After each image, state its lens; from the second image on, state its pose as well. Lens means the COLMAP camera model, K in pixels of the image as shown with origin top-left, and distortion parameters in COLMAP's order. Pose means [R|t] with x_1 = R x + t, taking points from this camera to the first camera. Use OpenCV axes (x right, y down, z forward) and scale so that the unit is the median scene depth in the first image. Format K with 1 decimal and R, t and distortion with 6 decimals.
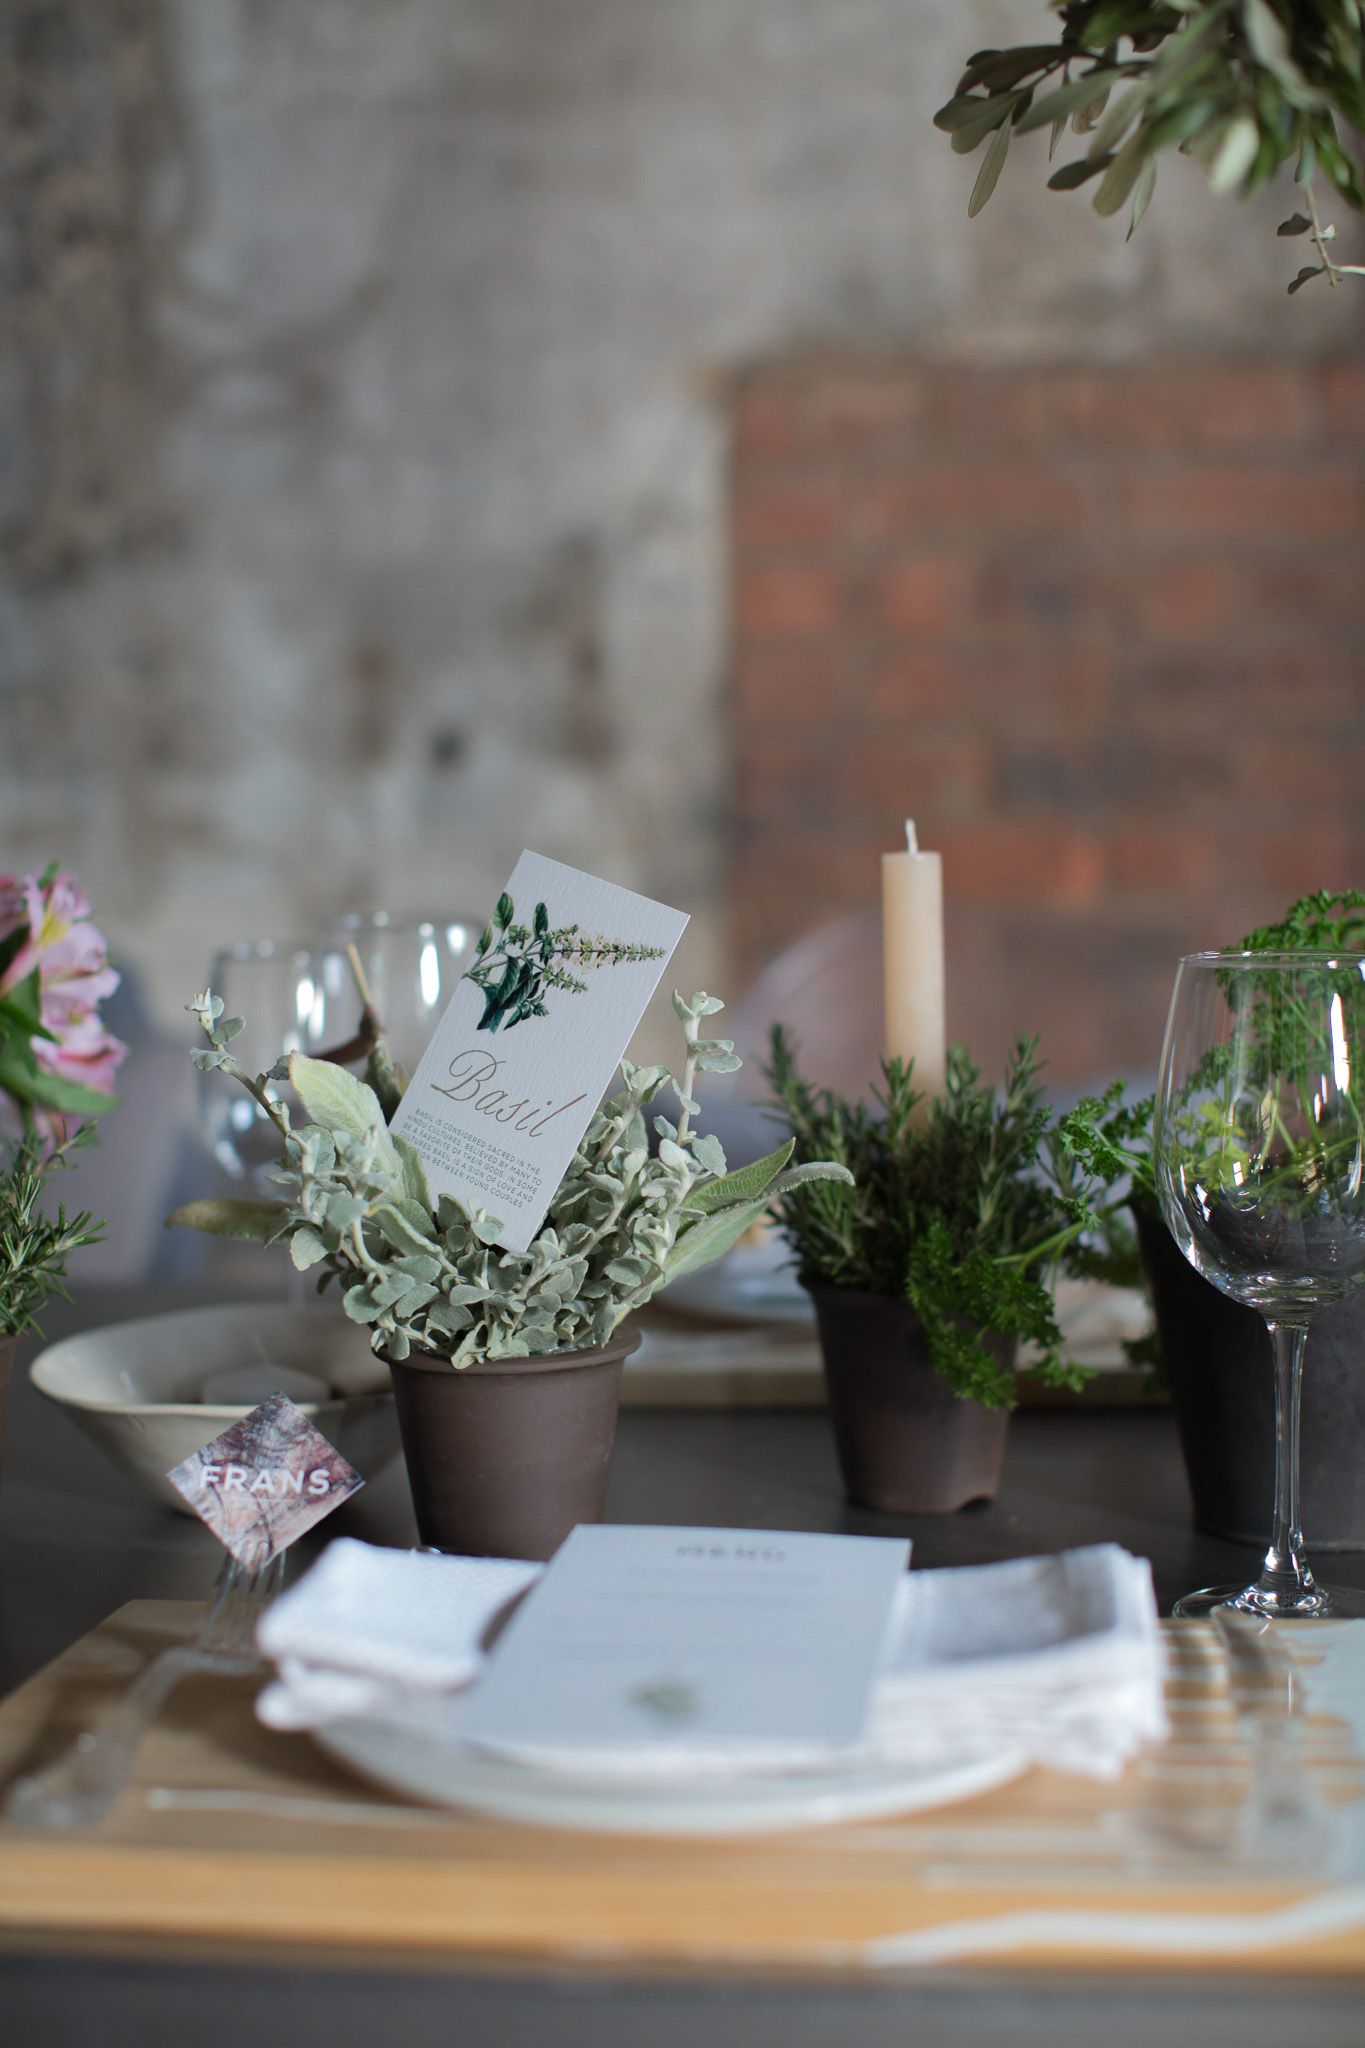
lens RADIAL K [[3064.5, 0, 681.5], [0, 3064.5, 1028.6], [0, 0, 1]] dist [-0.178040, 0.166169]
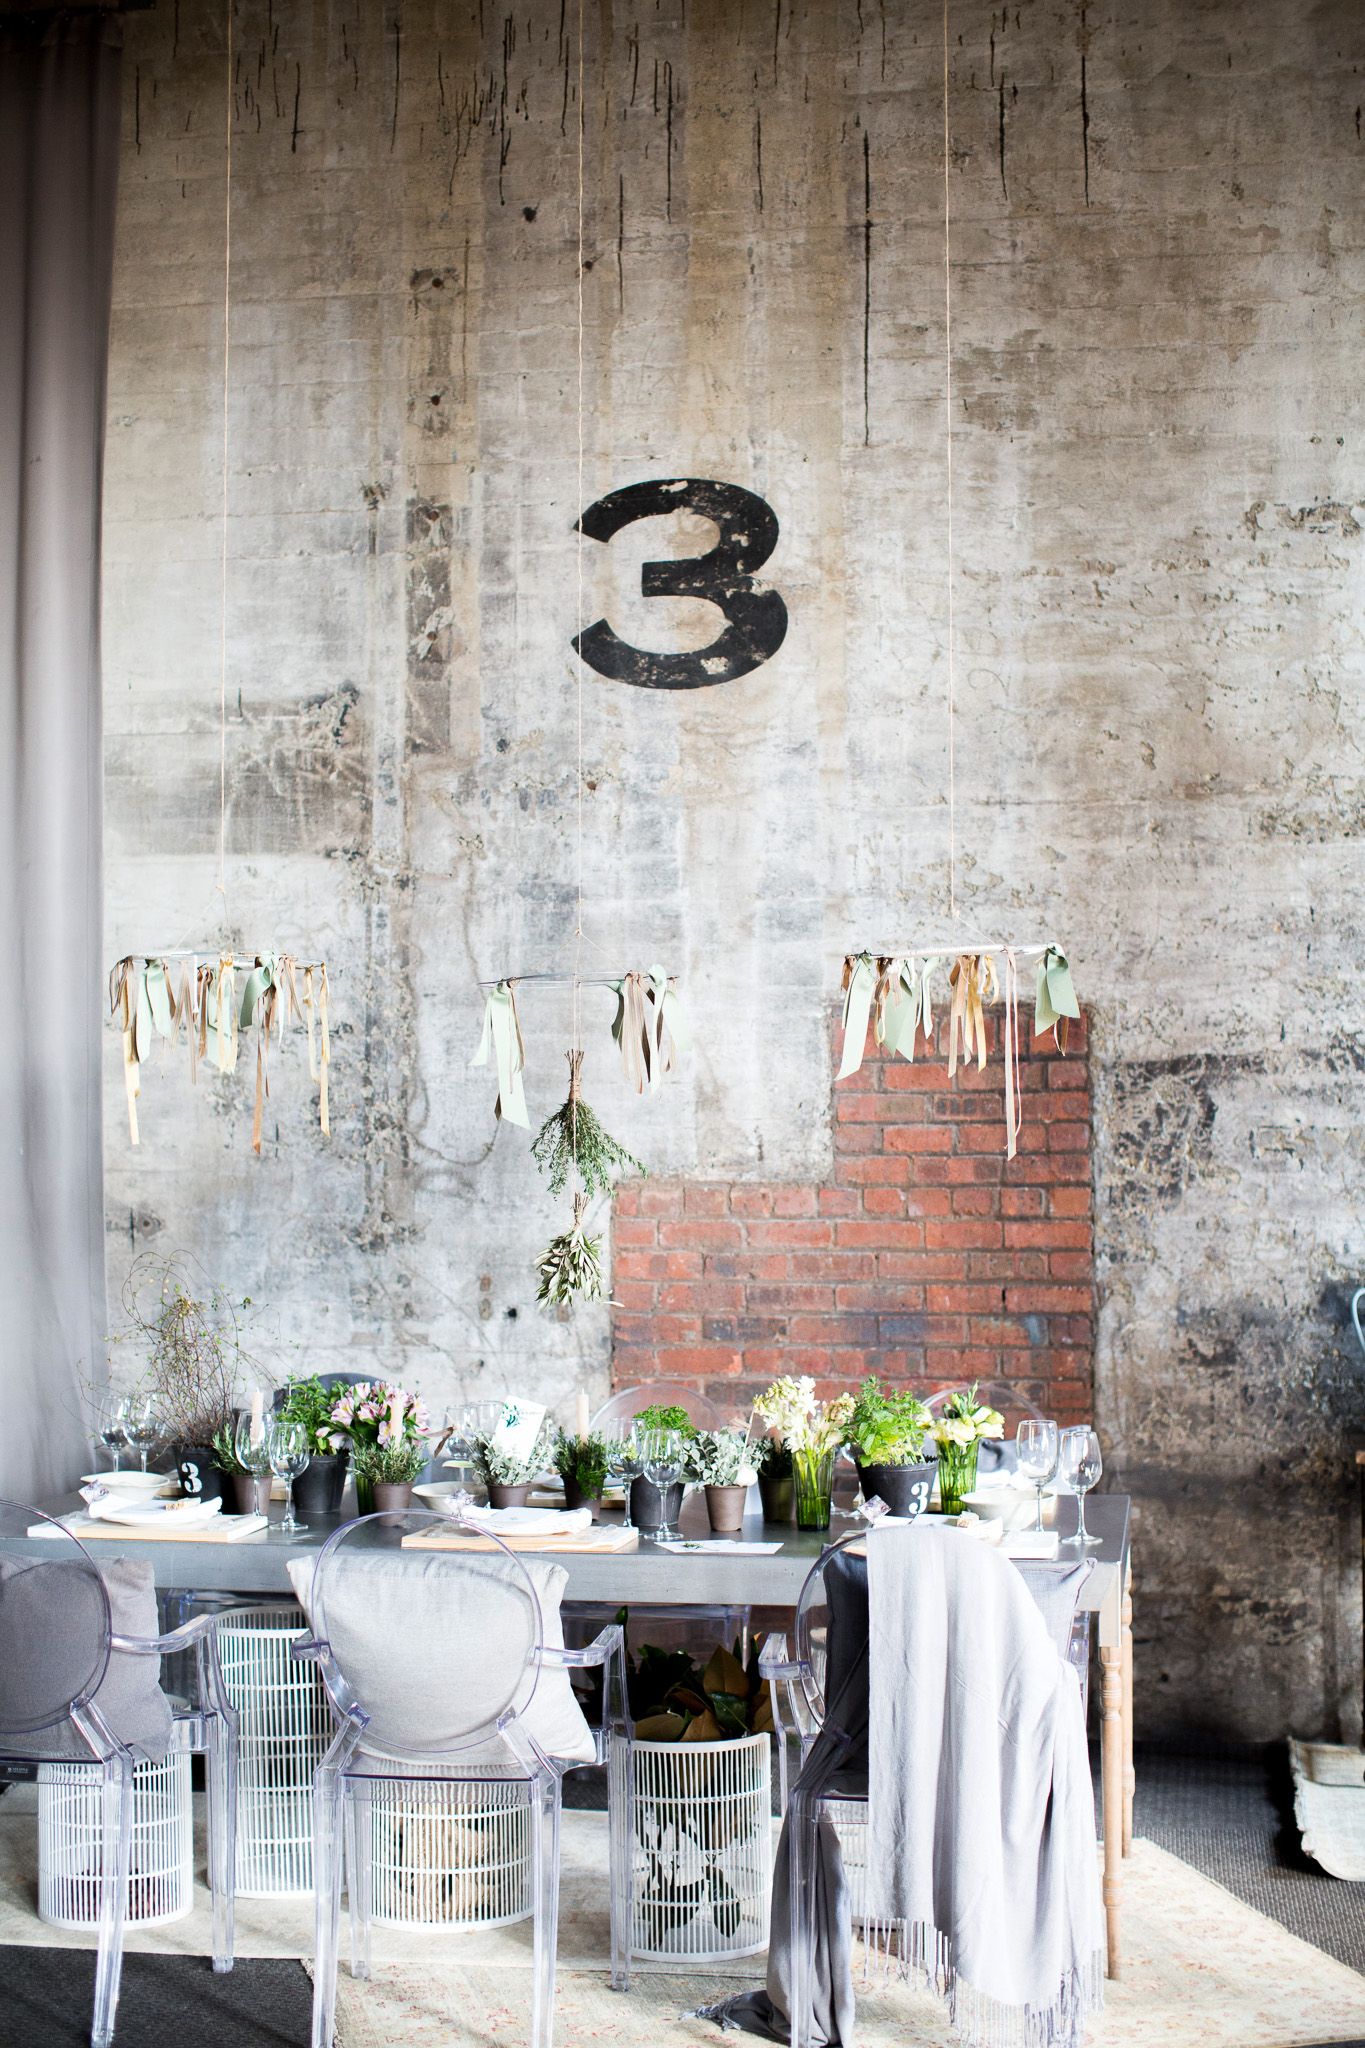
lens RADIAL K [[3064.5, 0, 681.5], [0, 3064.5, 1028.6], [0, 0, 1]] dist [-0.178040, 0.166169]
pose [[0.998981, 0.014440, -0.042750, 0.508967], [-0.019128, 0.993594, -0.111377, -0.111514], [0.040868, 0.112081, 0.992858, -4.726681]]
